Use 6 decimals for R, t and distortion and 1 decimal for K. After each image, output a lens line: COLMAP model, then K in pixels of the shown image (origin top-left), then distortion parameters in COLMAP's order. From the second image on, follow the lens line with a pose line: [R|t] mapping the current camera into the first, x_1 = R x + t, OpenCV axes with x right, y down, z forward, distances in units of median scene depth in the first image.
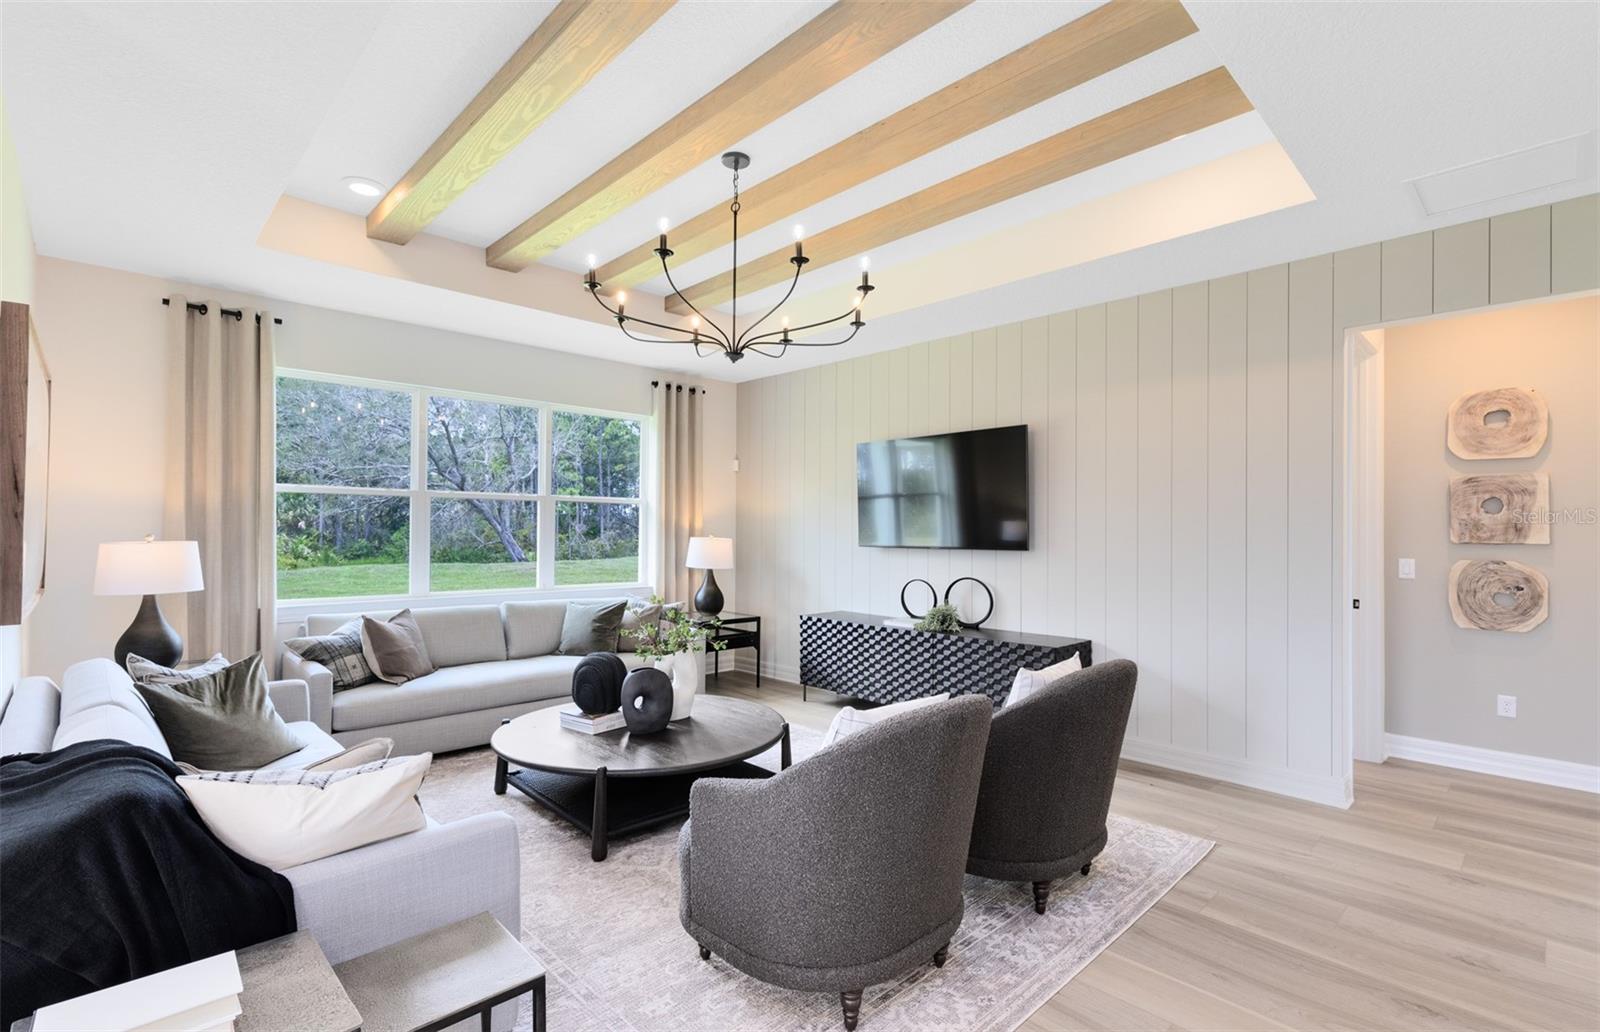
lens RADIAL K [[737.3, 0, 798.0], [0, 737.3, 522.9], [0, 0, 1]] dist [0.014398, -0.000618]
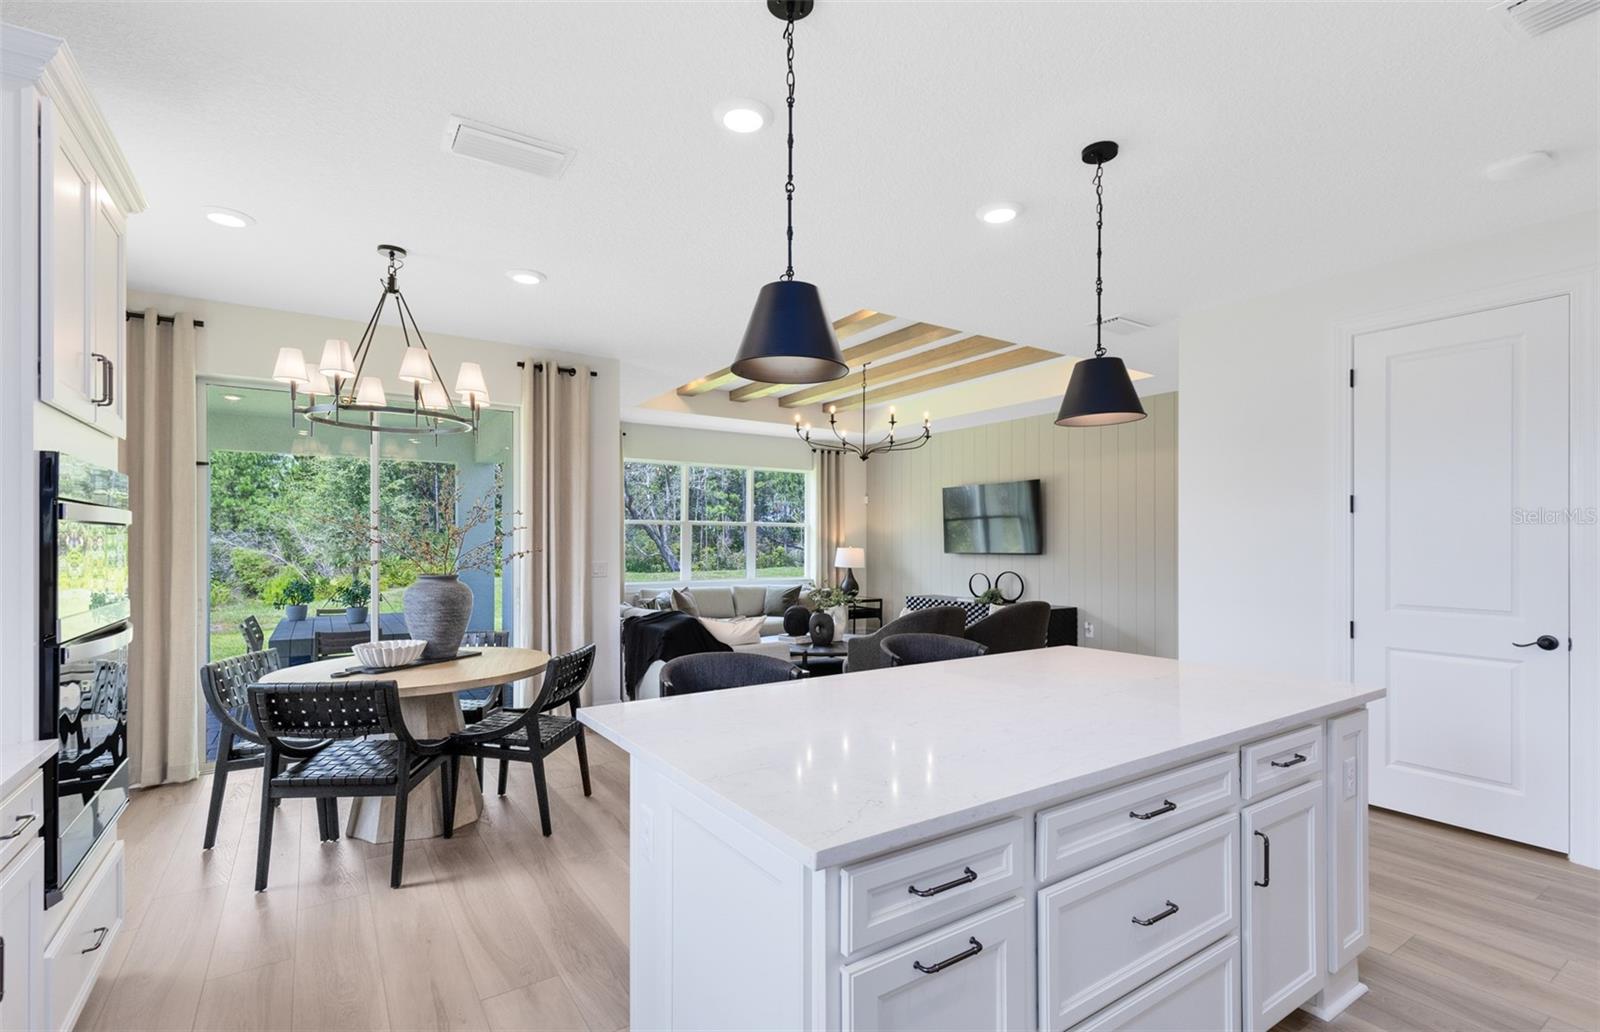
lens RADIAL K [[737.3, 0, 800.1], [0, 737.3, 542.6], [0, 0, 1]] dist [0.014398, -0.000618]
pose [[0.984424, -0.004622, -0.175748, 0.055244], [0.006256, 0.999942, 0.008741, -0.005910], [0.175698, -0.009705, 0.984396, -0.589712]]
